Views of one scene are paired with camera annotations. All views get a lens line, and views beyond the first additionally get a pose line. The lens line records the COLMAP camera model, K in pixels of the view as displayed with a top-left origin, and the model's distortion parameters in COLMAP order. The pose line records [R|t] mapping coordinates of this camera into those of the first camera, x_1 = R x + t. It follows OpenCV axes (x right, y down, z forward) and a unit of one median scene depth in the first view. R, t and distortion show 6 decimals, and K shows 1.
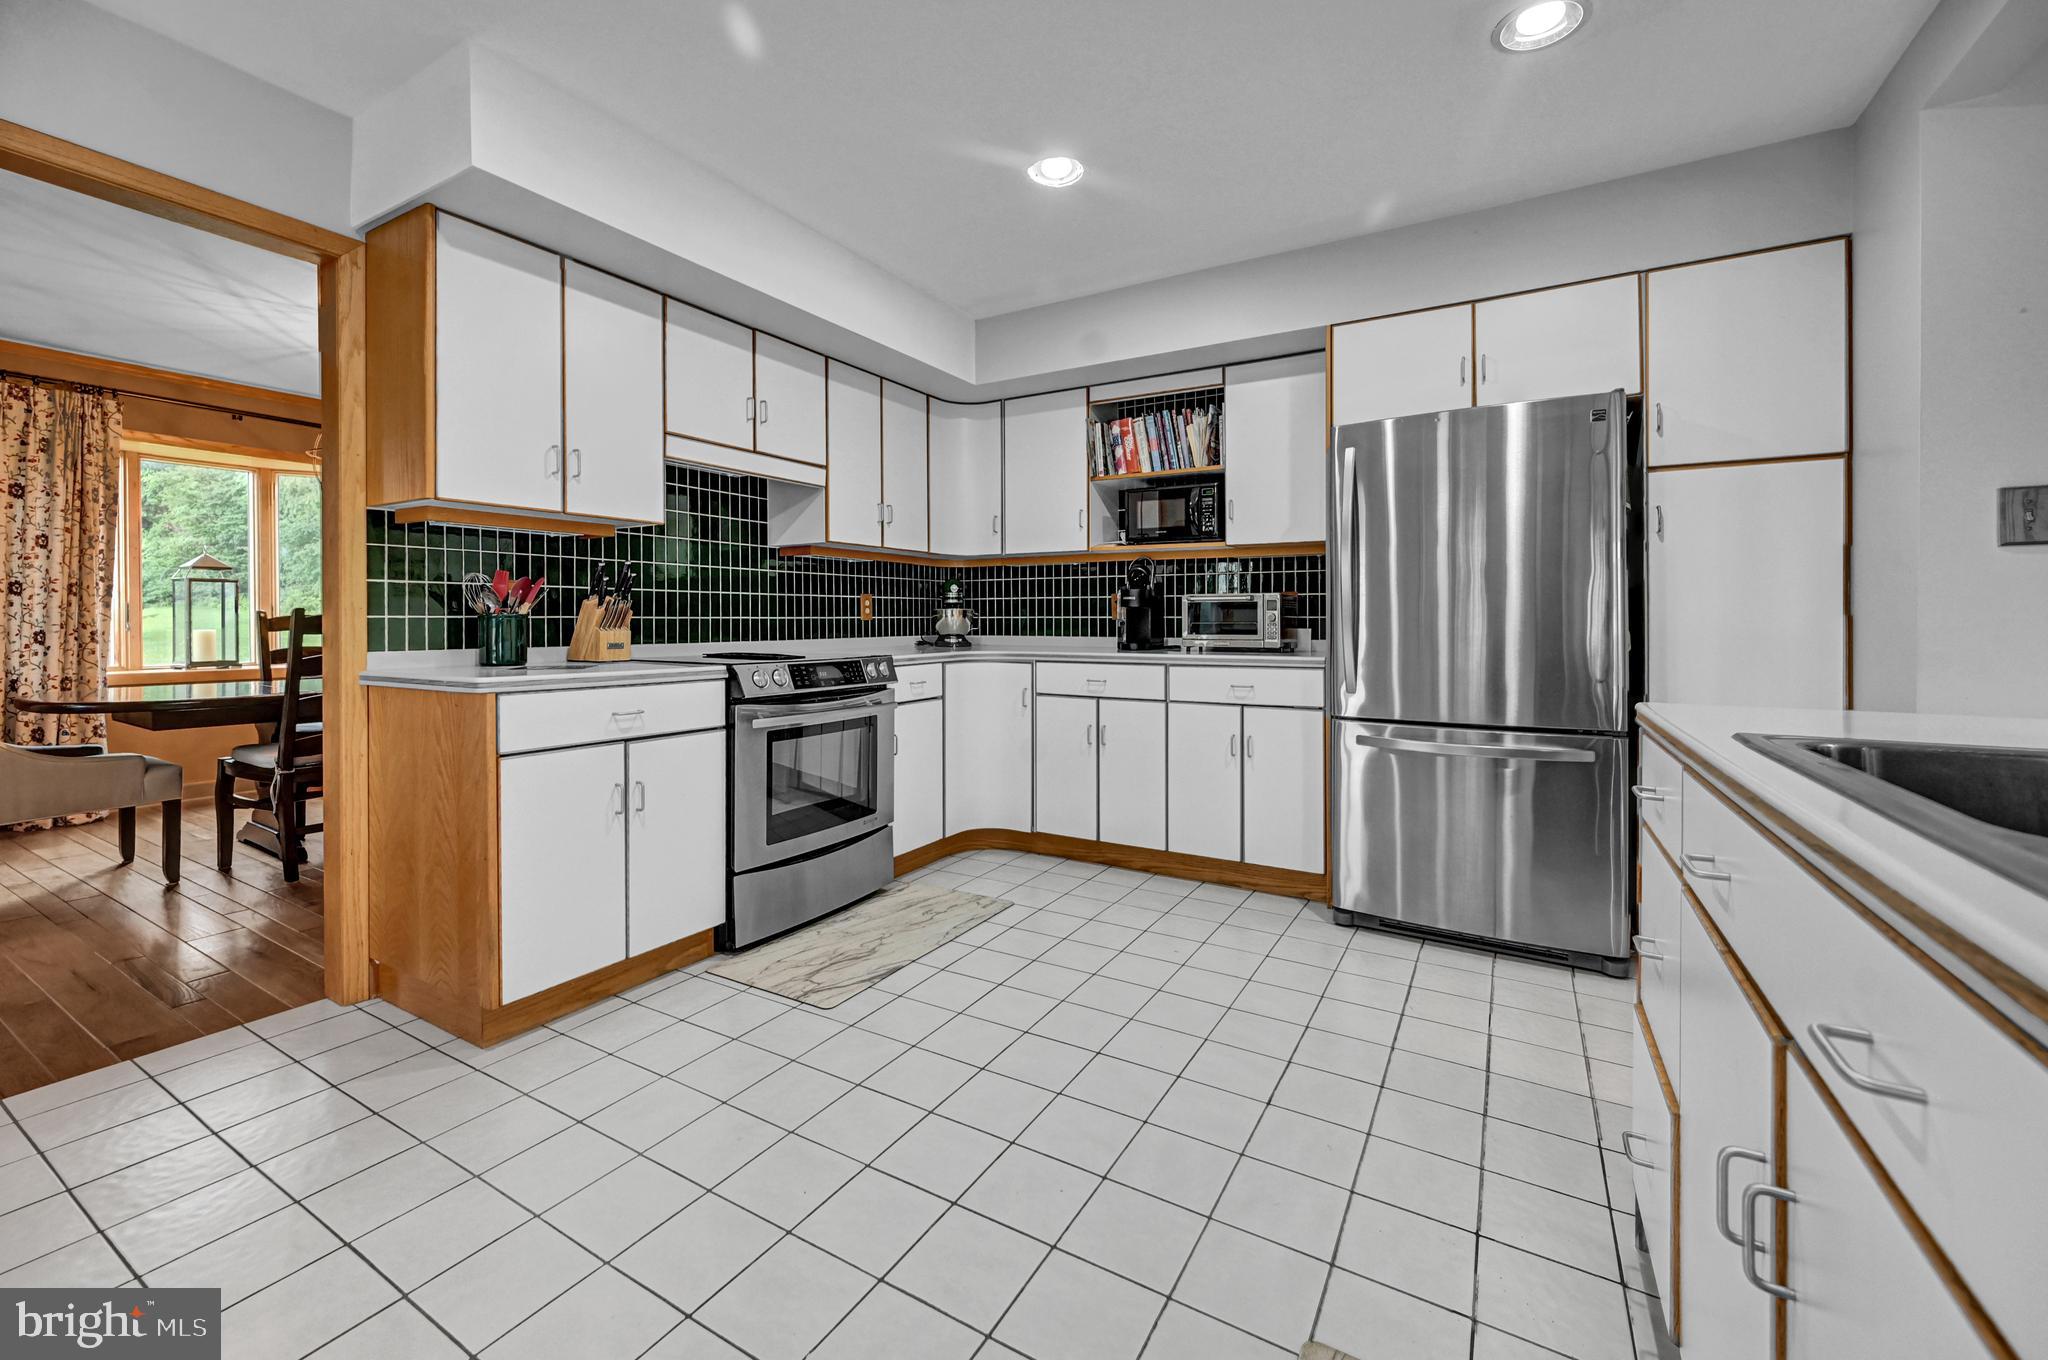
lens RADIAL K [[830.8, 0, 988.3], [0, 830.8, 624.6], [0, 0, 1]] dist [0.002367, -0.000334]
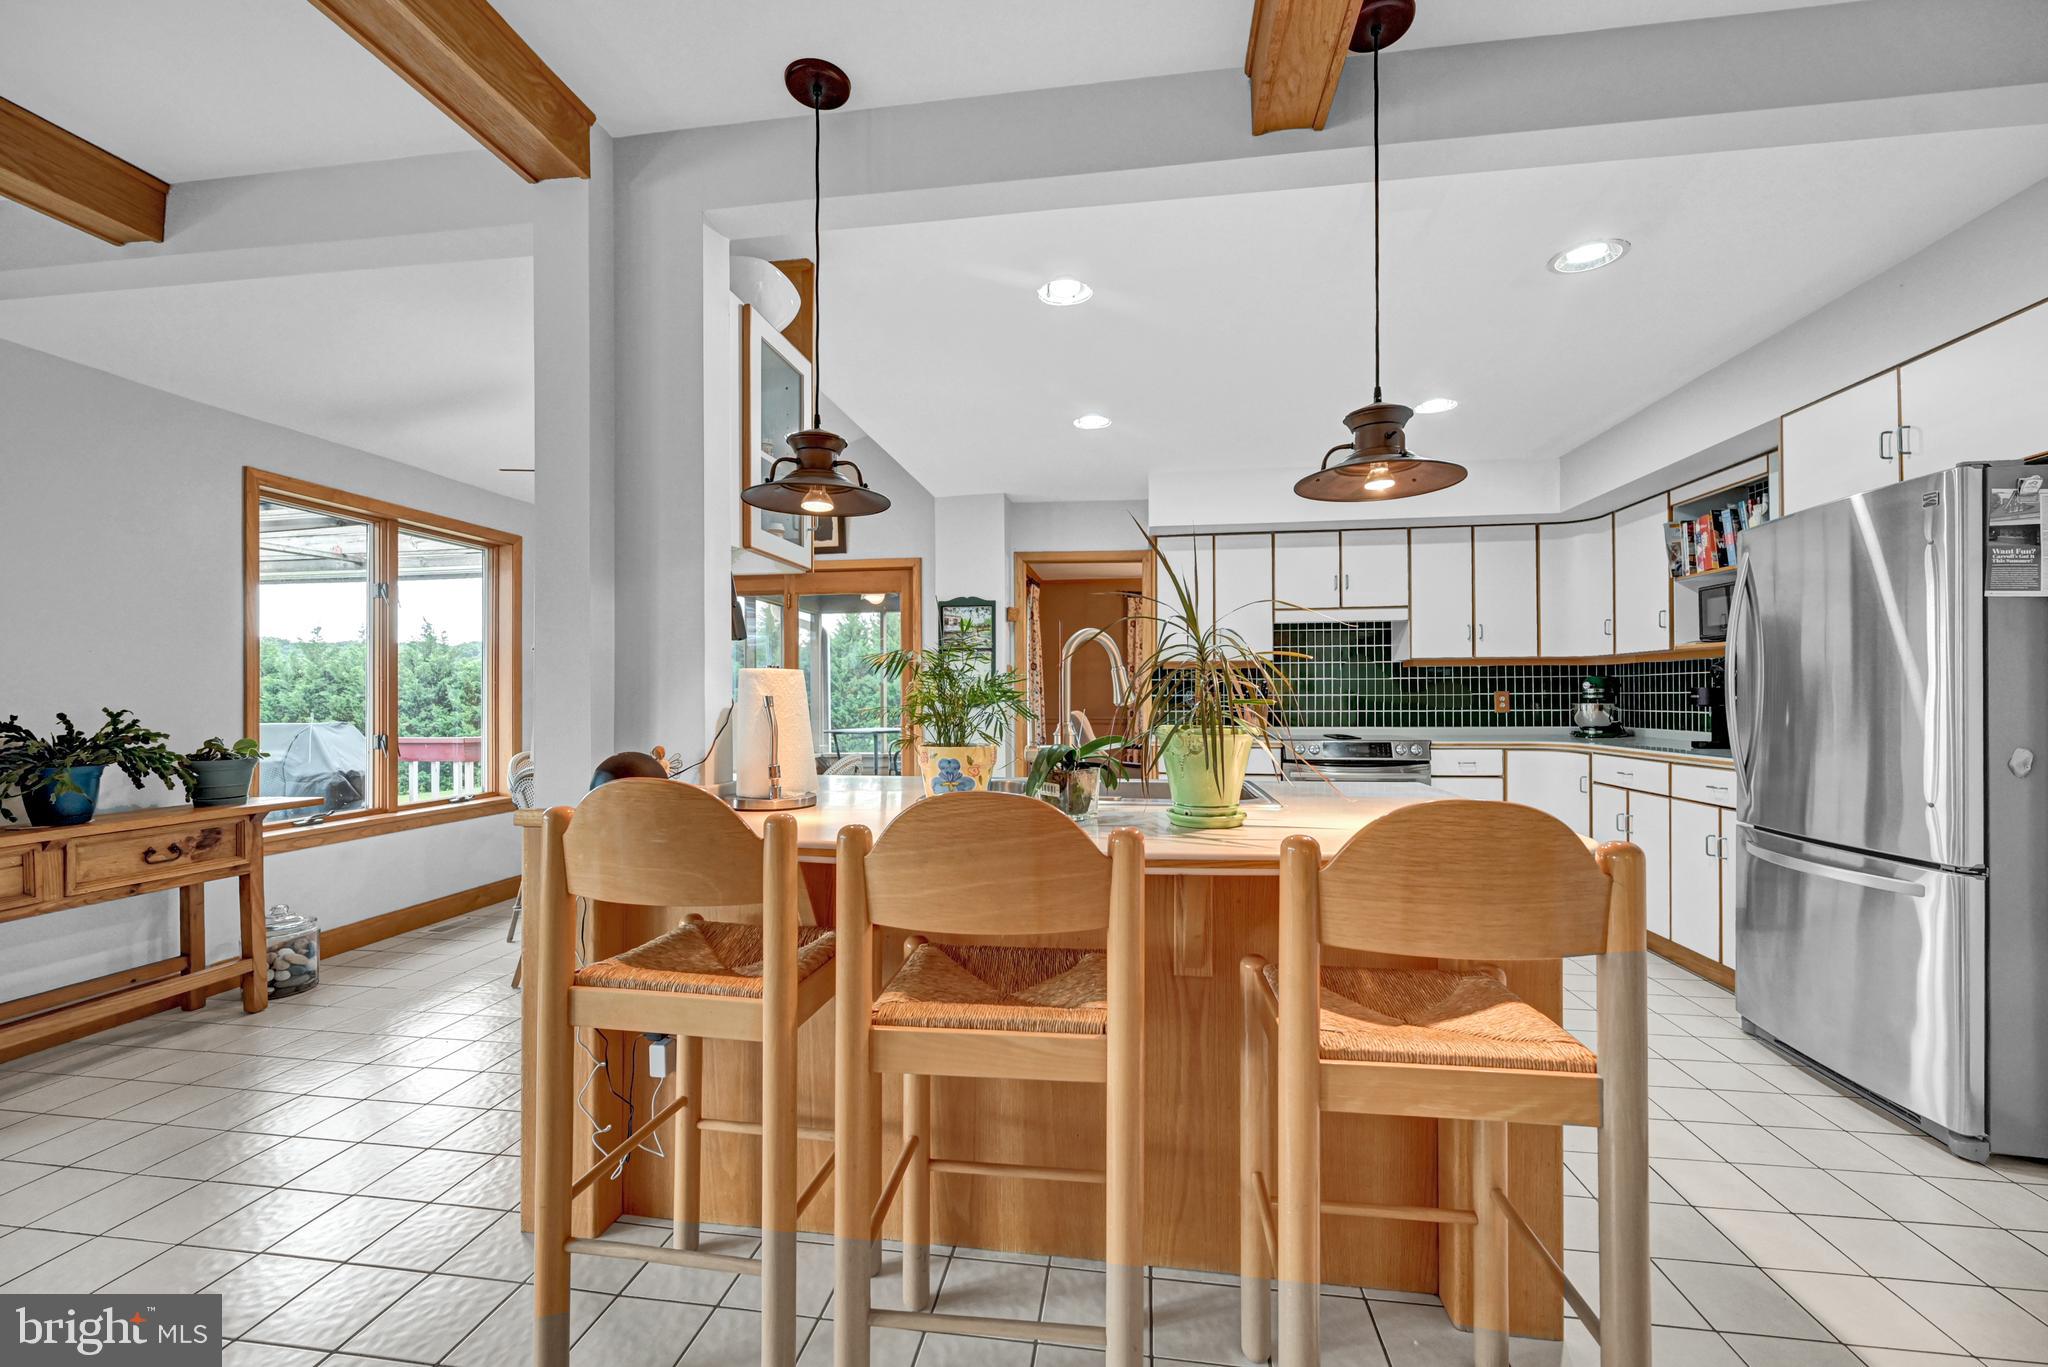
lens RADIAL K [[839.7, 0, 1027.3], [0, 839.7, 688.7], [0, 0, 1]] dist [0.003775, 0.000295]
pose [[0.392583, -0.011067, -0.919650, 0.811802], [0.000069, 0.999928, -0.012003, -0.029401], [0.919716, 0.004648, 0.392556, -0.151839]]
